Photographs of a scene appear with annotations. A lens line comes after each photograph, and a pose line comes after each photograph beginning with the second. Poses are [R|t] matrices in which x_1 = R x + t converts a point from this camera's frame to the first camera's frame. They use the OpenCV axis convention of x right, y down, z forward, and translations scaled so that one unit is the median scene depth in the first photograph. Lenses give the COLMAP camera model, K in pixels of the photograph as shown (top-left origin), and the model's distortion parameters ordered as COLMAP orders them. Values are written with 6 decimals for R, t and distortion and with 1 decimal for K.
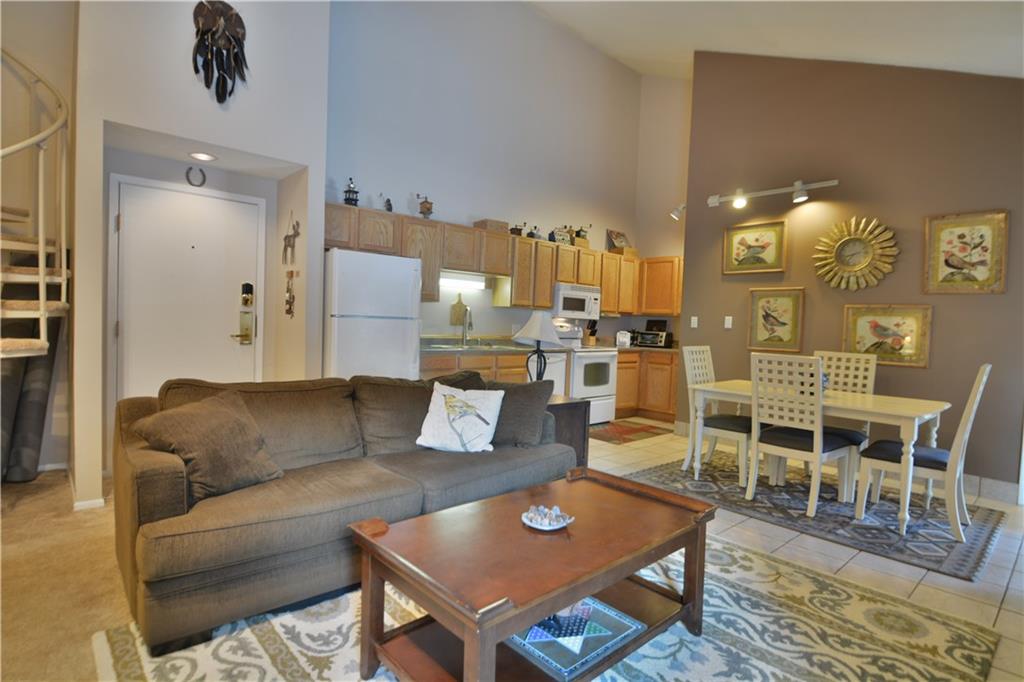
lens RADIAL K [[523.8, 0, 501.3], [0, 523.8, 338.6], [0, 0, 1]] dist [-0.003953, -0.012903]
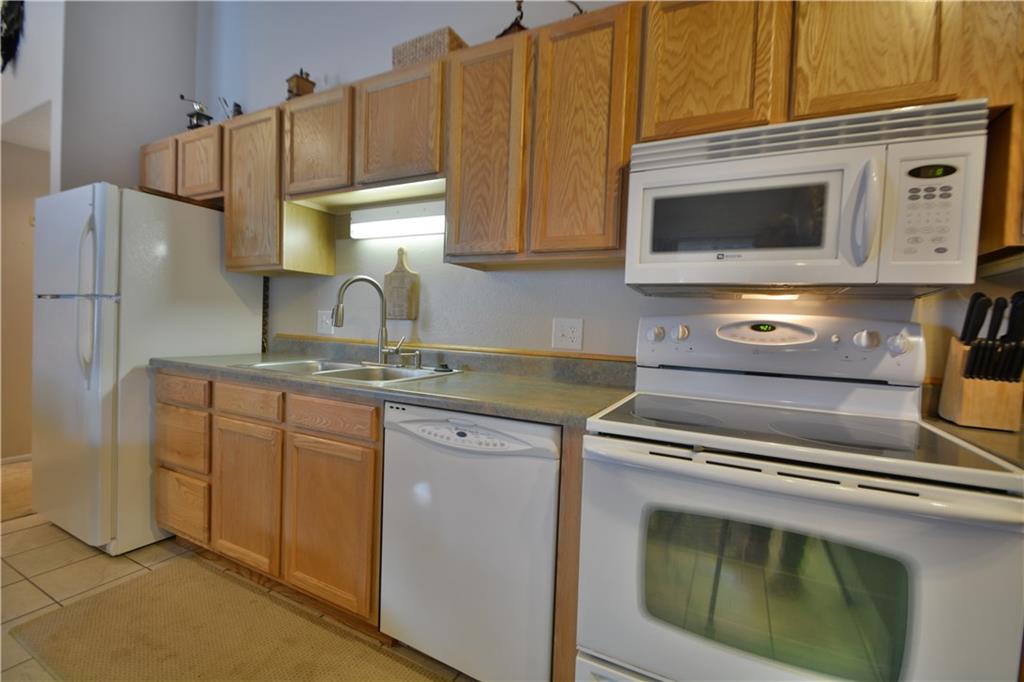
lens RADIAL K [[449.5, 0, 505.6], [0, 449.5, 341.5], [0, 0, 1]] dist [0.002058, -0.003651]
pose [[0.360036, 0.013785, -0.932837, 0.434147], [-0.053493, 0.998551, -0.005890, -0.012496], [0.931404, 0.052020, 0.360252, 1.297785]]
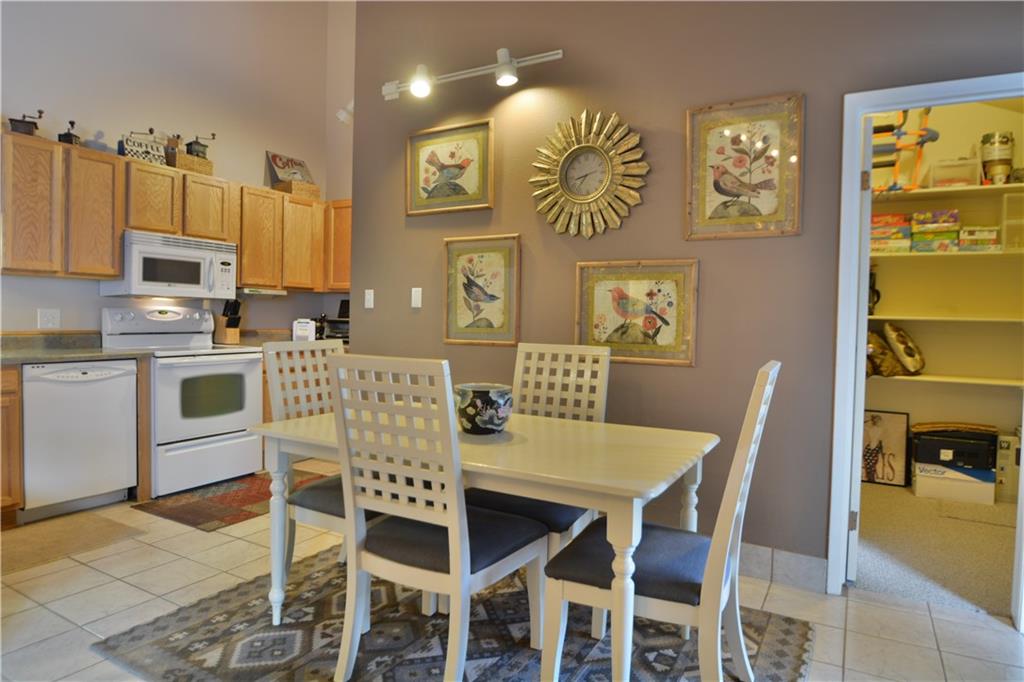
lens RADIAL K [[623.3, 0, 502.3], [0, 623.3, 337.3], [0, 0, 1]] dist [-0.020665, -0.006600]
pose [[0.948249, -0.030320, 0.316078, 0.400623], [0.027661, 0.999534, 0.012898, 0.009139], [-0.316322, -0.003487, 0.948646, 0.408531]]
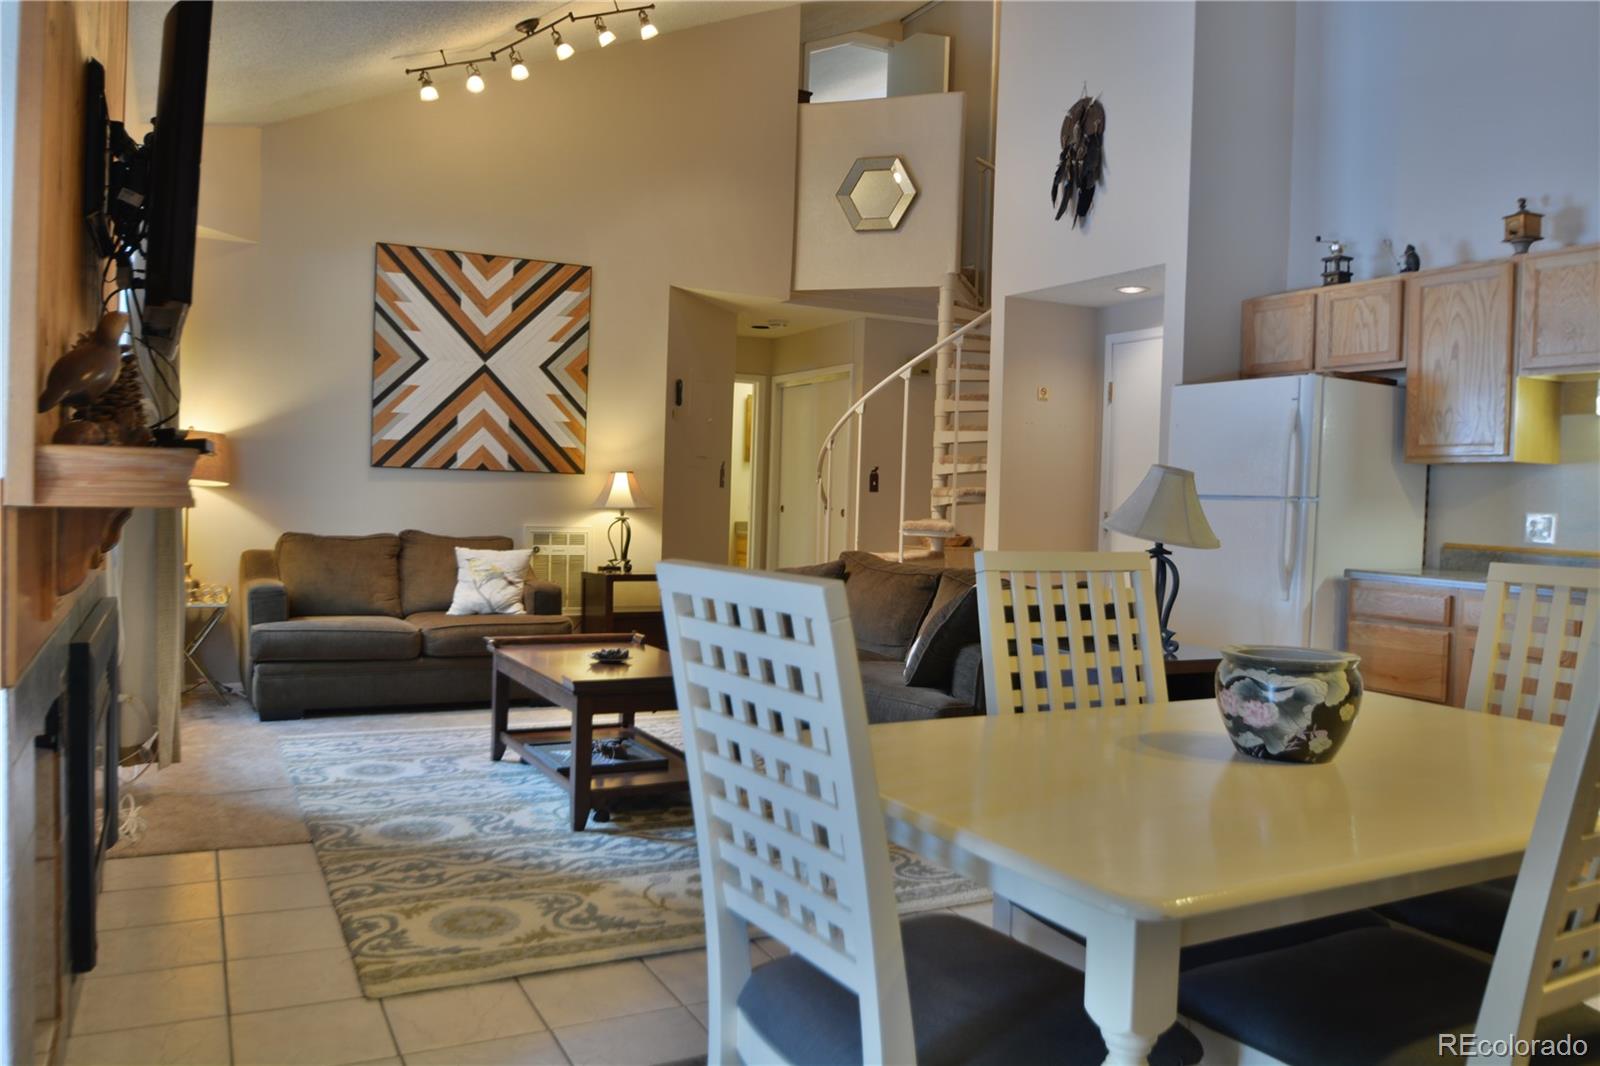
lens RADIAL K [[1180.5, 0, 792.7], [0, 1180.5, 531.5], [0, 0, 1]] dist [-0.052845, 0.015226]
pose [[-0.235688, -0.014308, -0.971723, 1.047894], [-0.074584, 0.997209, 0.003407, 0.024408], [0.968962, 0.073278, -0.236098, 0.854193]]
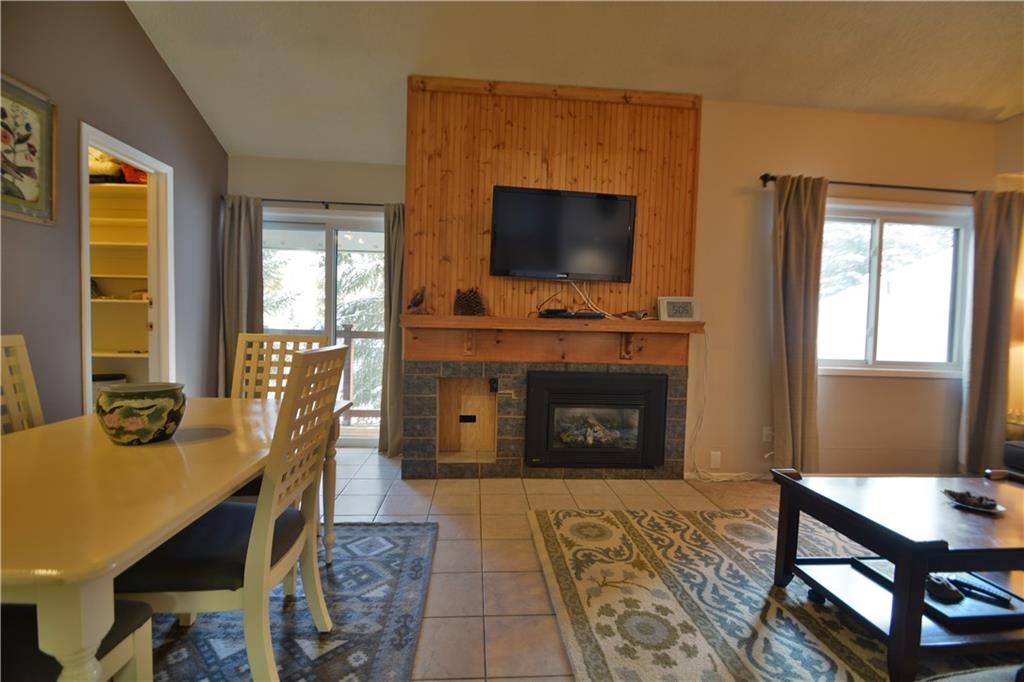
lens RADIAL K [[449.5, 0, 499.6], [0, 449.5, 336.6], [0, 0, 1]] dist [0.002058, -0.003651]
pose [[-0.787829, -0.080413, 0.610621, 0.146223], [-0.038140, 0.995907, 0.081943, -0.015619], [-0.614711, 0.041267, -0.787672, 1.037201]]
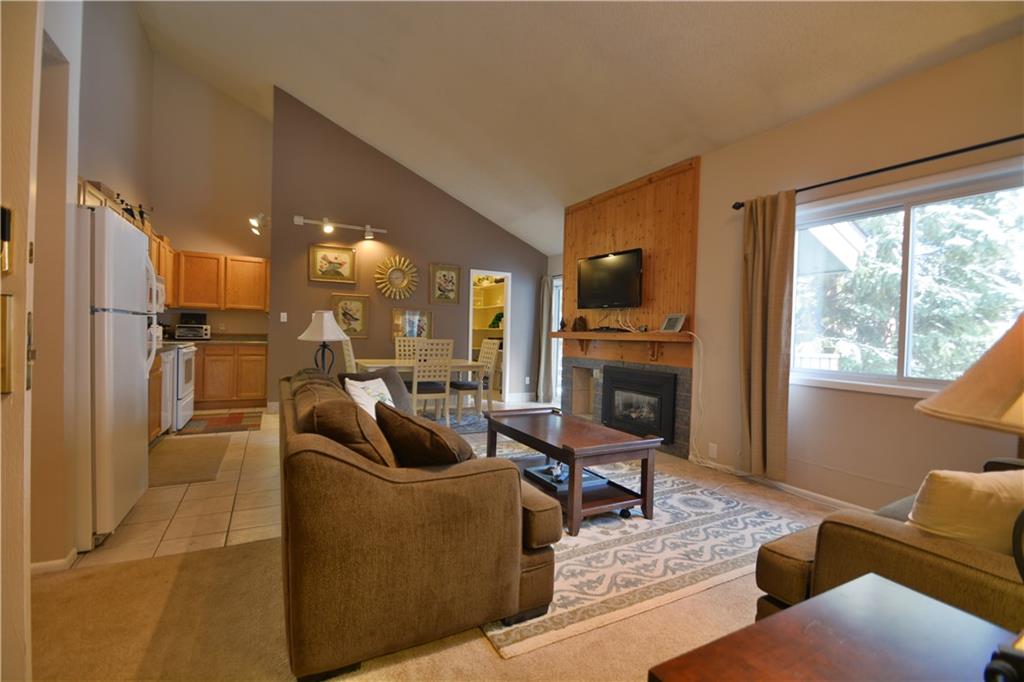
lens RADIAL K [[449.5, 0, 503.9], [0, 449.5, 336.6], [0, 0, 1]] dist [0.002058, -0.003651]
pose [[0.243803, -0.036205, 0.969149, -0.708831], [0.013530, 0.999333, 0.033929, -0.021085], [-0.969730, 0.004841, 0.244130, 0.356300]]
